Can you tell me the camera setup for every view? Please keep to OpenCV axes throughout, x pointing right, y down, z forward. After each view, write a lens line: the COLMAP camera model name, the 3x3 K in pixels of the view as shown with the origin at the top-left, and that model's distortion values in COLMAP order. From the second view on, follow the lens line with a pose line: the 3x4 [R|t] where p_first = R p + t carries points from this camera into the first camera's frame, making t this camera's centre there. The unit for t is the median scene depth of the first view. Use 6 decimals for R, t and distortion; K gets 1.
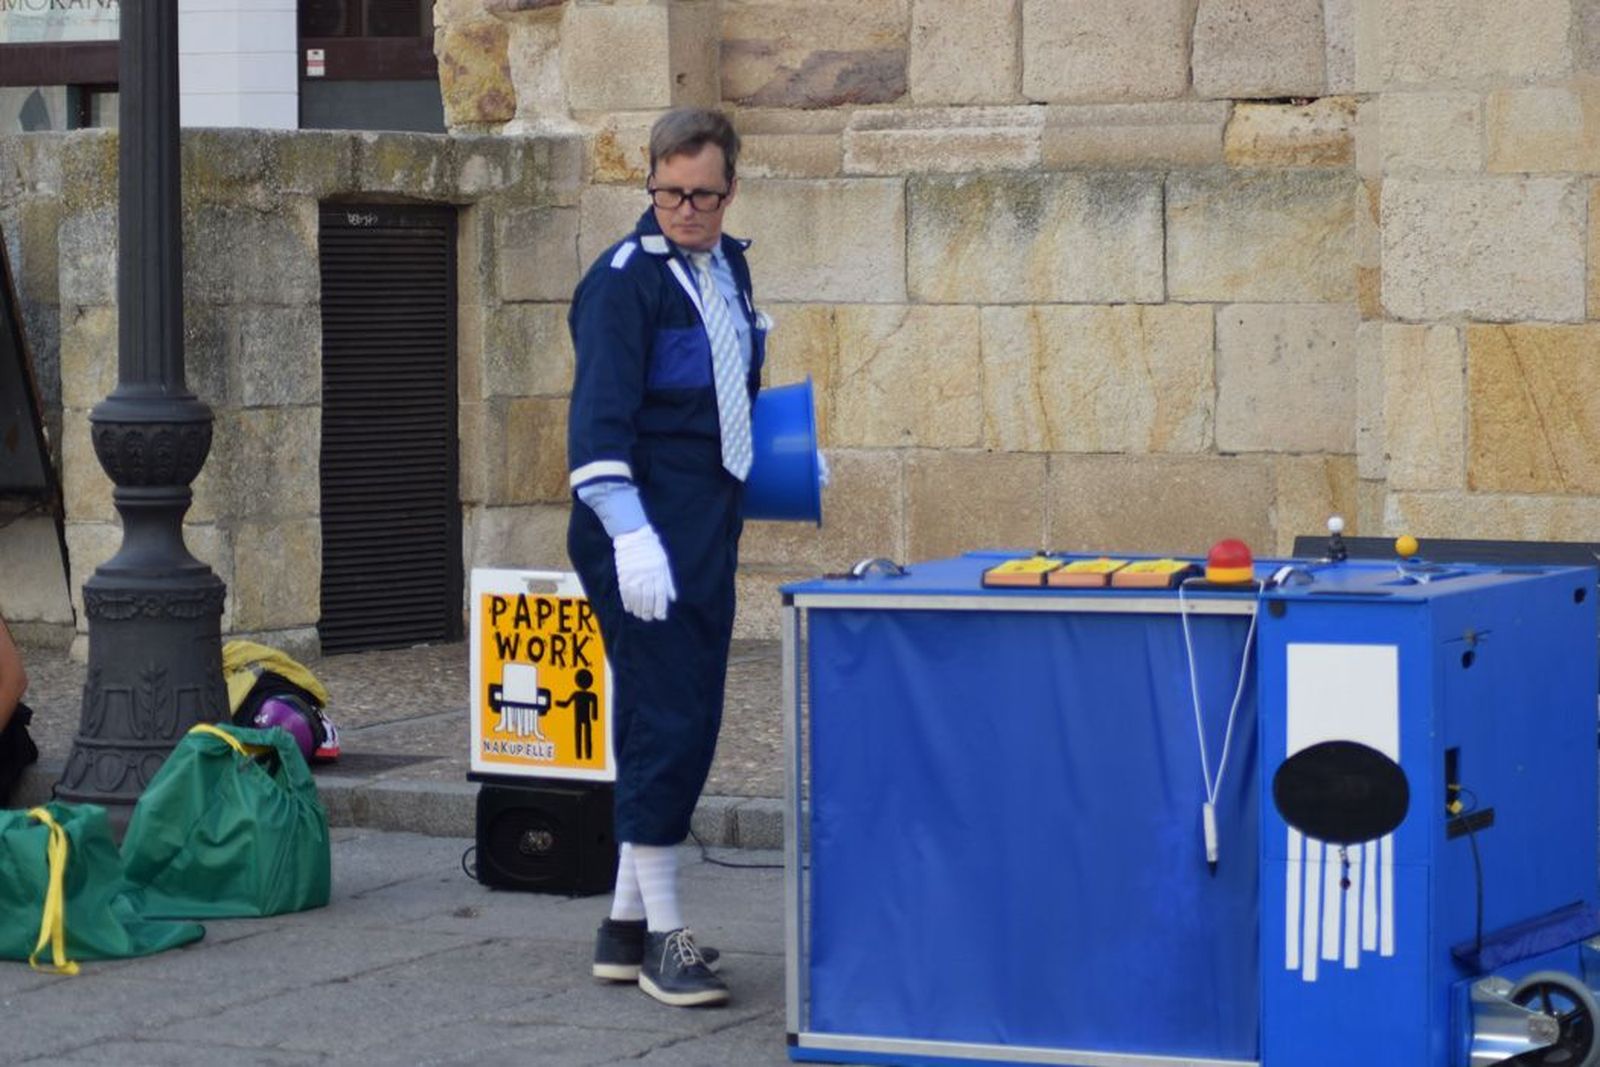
lens RADIAL K [[5105.2, 0, 800.0], [0, 5105.2, 533.5], [0, 0, 1]] dist [-0.221818, 0.111937]
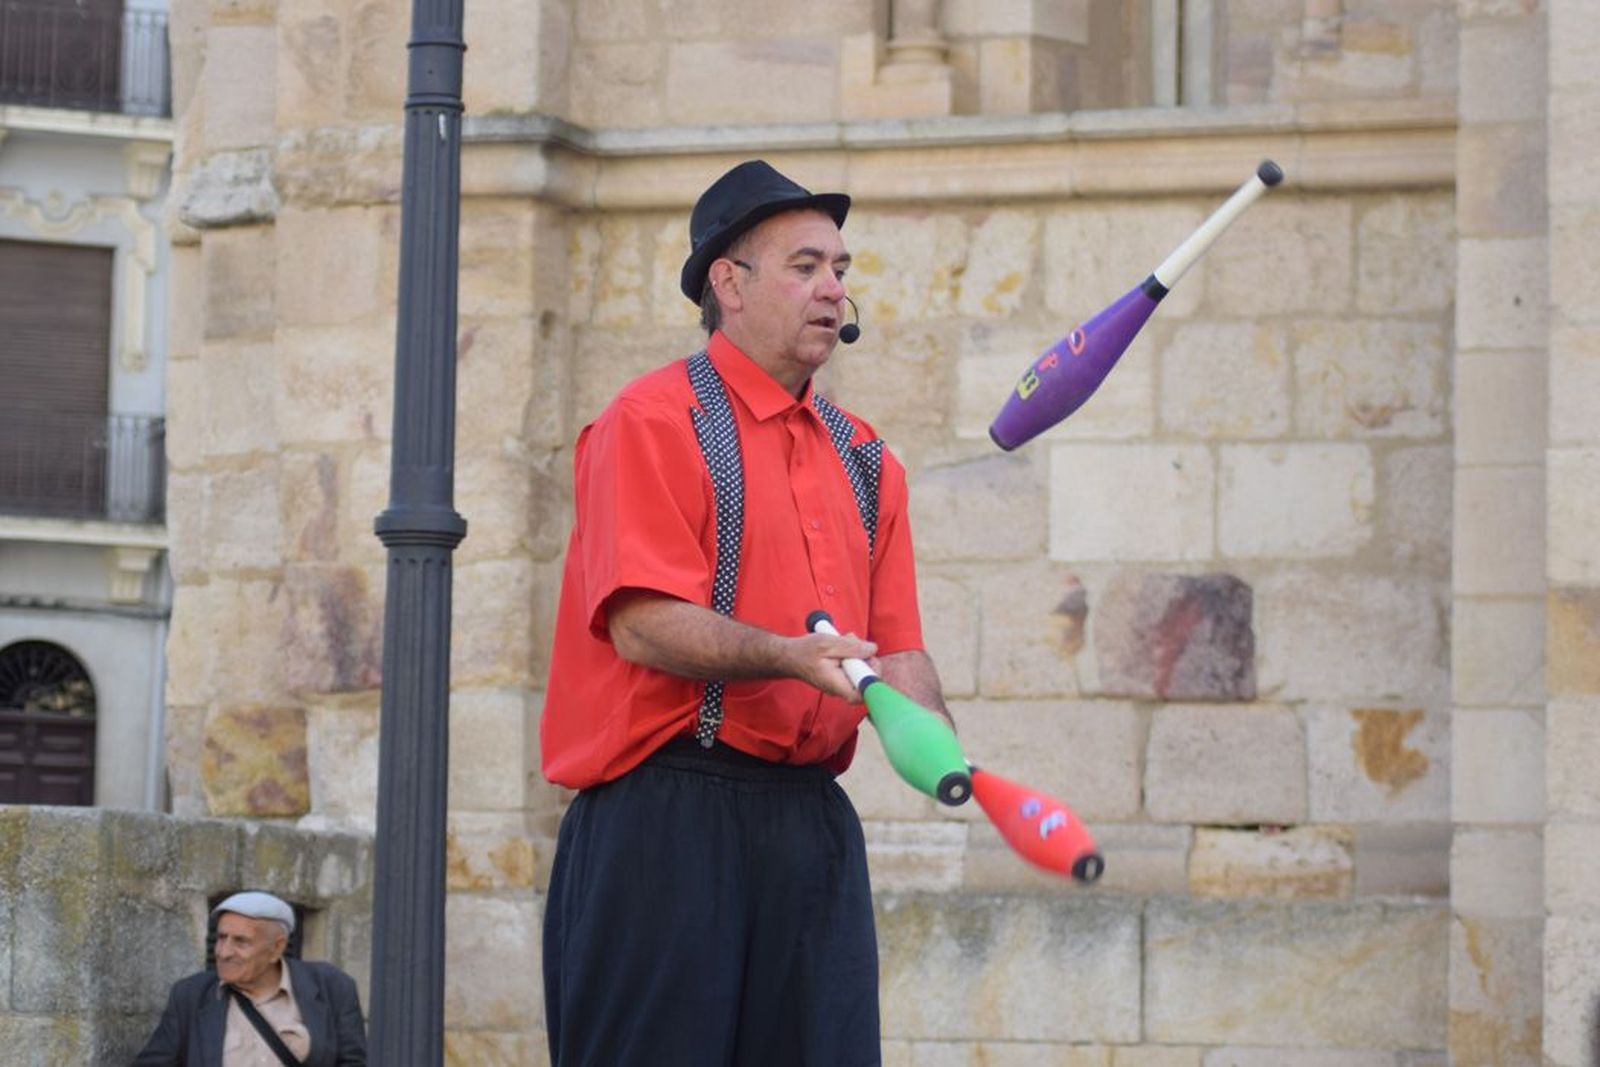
lens RADIAL K [[5168.2, 0, 800.0], [0, 5168.2, 533.5], [0, 0, 1]] dist [-0.173982, -0.136656]
pose [[0.963220, 0.053705, 0.263294, -0.232645], [-0.016184, 0.989640, -0.142657, -0.002744], [-0.268227, 0.133149, 0.954110, 0.117858]]
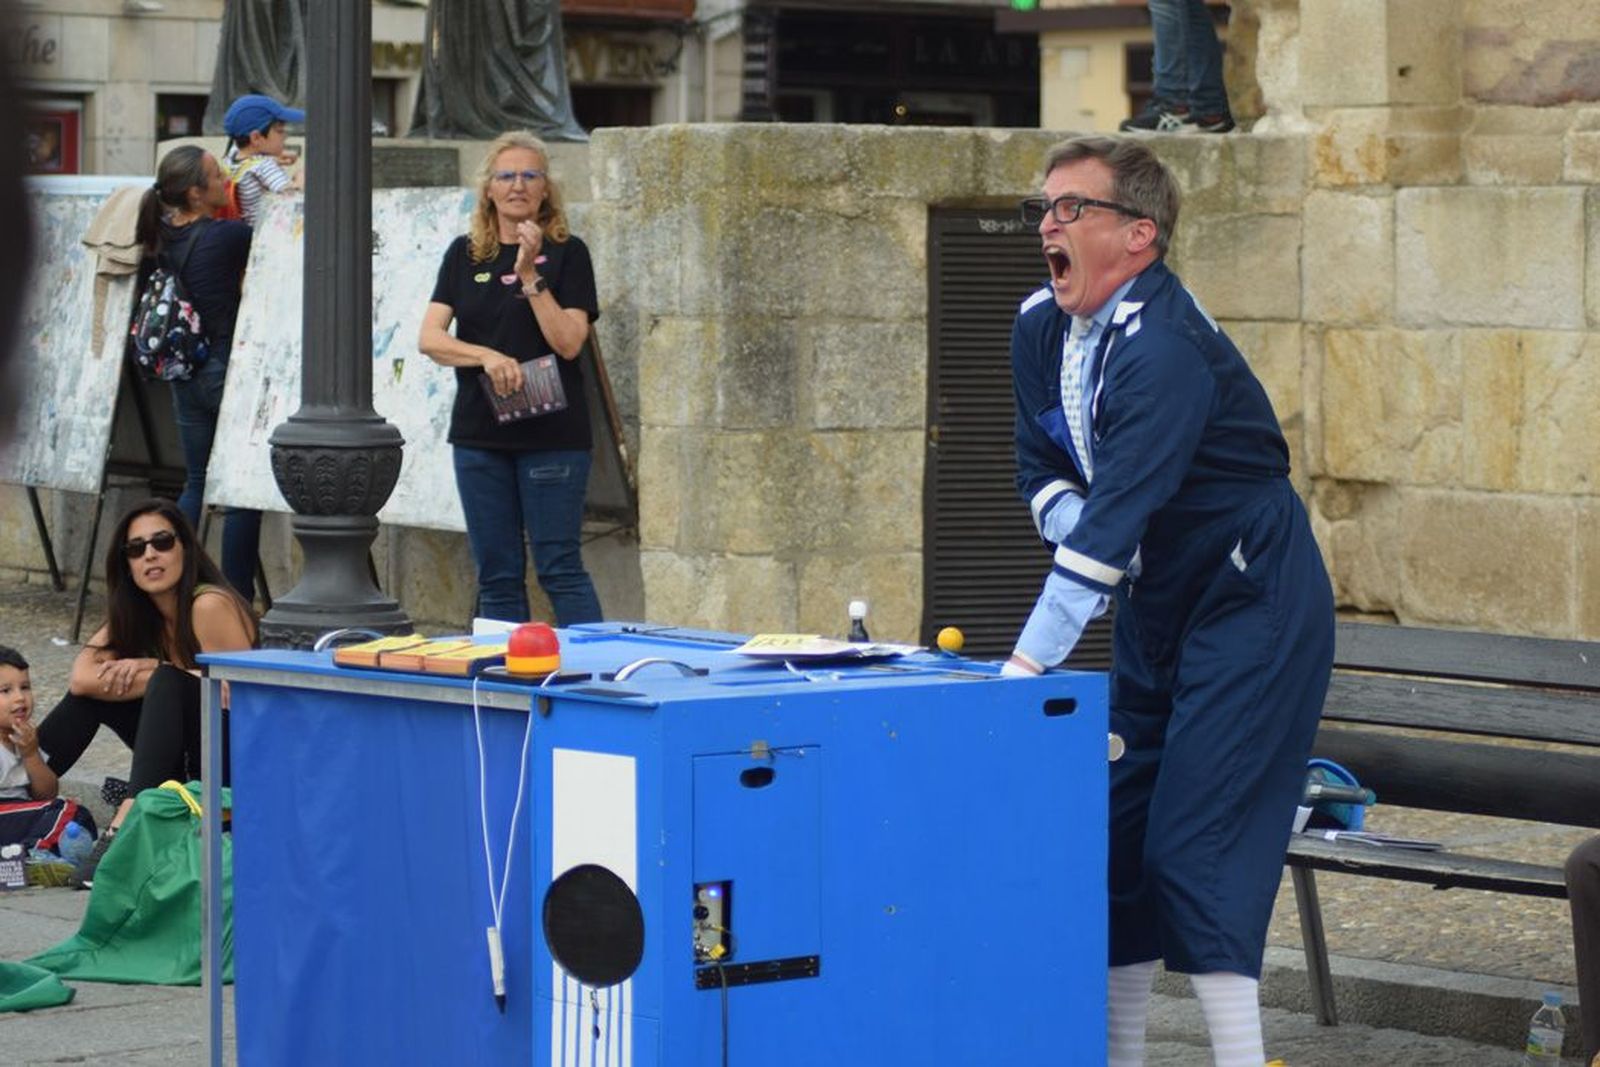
lens RADIAL K [[5420.0, 0, 797.6], [0, 5420.0, 492.7], [0, 0, 1]] dist [-0.058042, -1.460481]
pose [[0.918818, 0.030452, -0.393504, 0.267309], [-0.033844, 0.999426, -0.001680, -0.011398], [0.393227, 0.014861, 0.919321, 0.097994]]
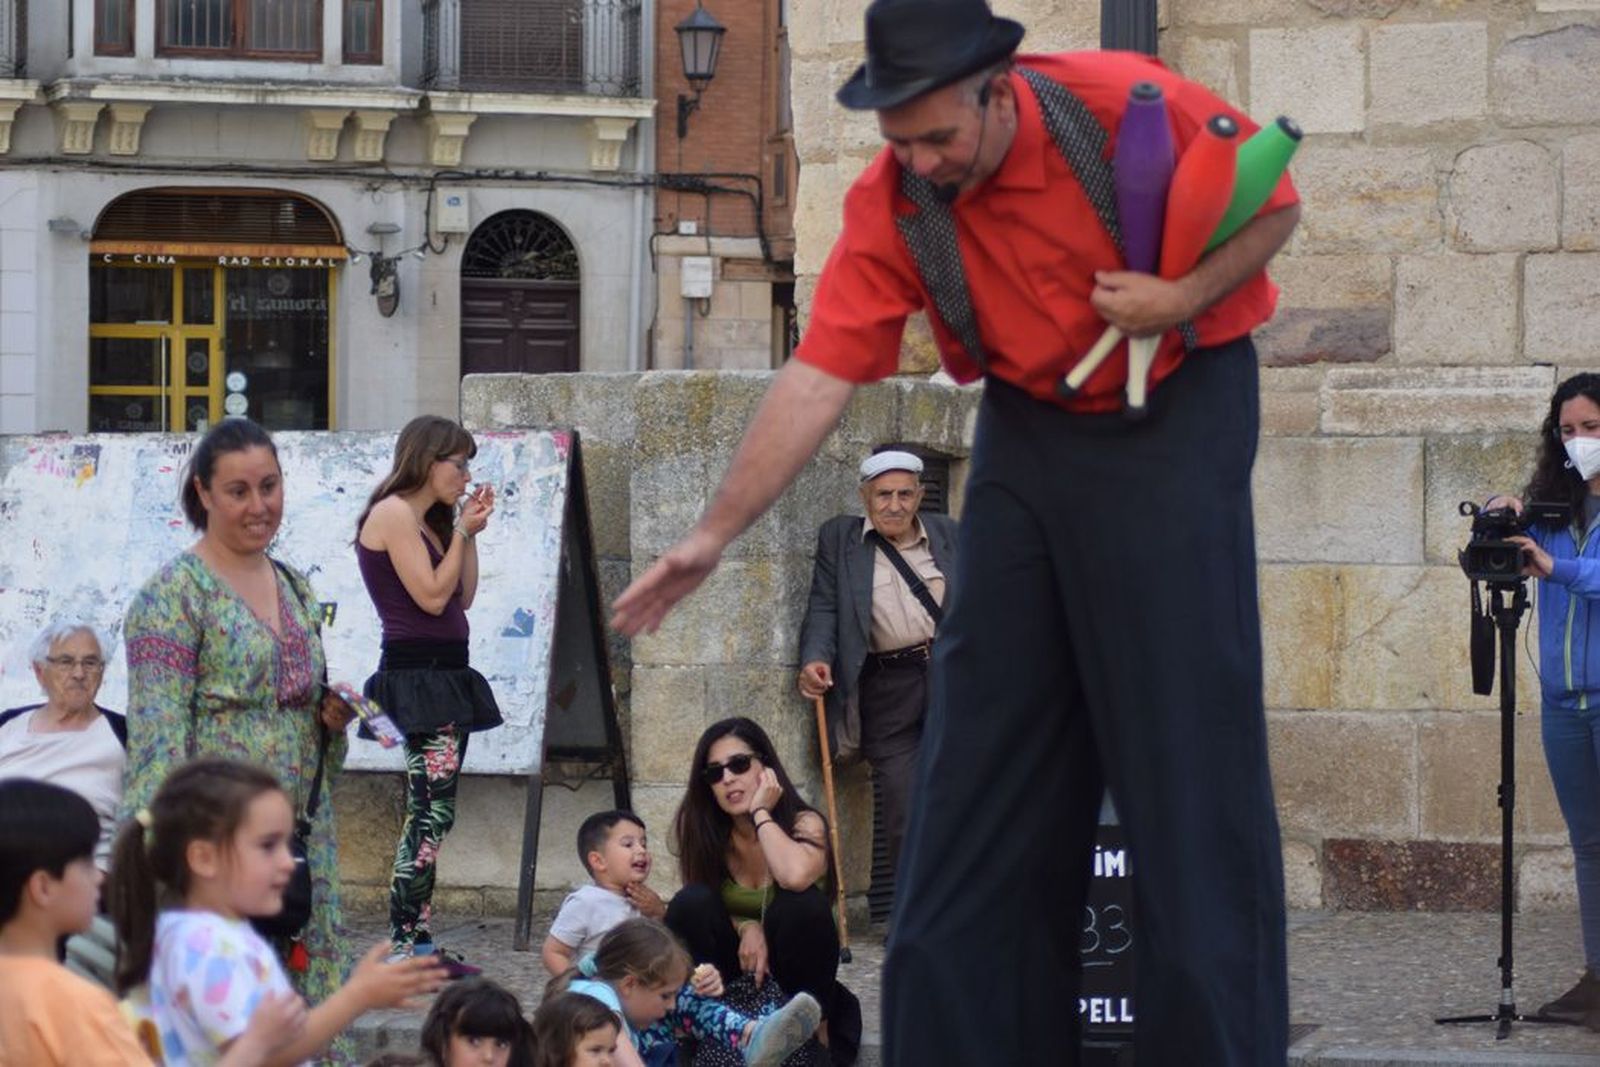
lens RADIAL K [[5105.2, 0, 800.0], [0, 5105.2, 533.5], [0, 0, 1]] dist [-0.221818, 0.111937]
pose [[0.981492, 0.011179, 0.191174, -0.291537], [-0.000664, 0.998487, -0.054981, 0.003233], [-0.191499, 0.053836, 0.980015, 0.058350]]
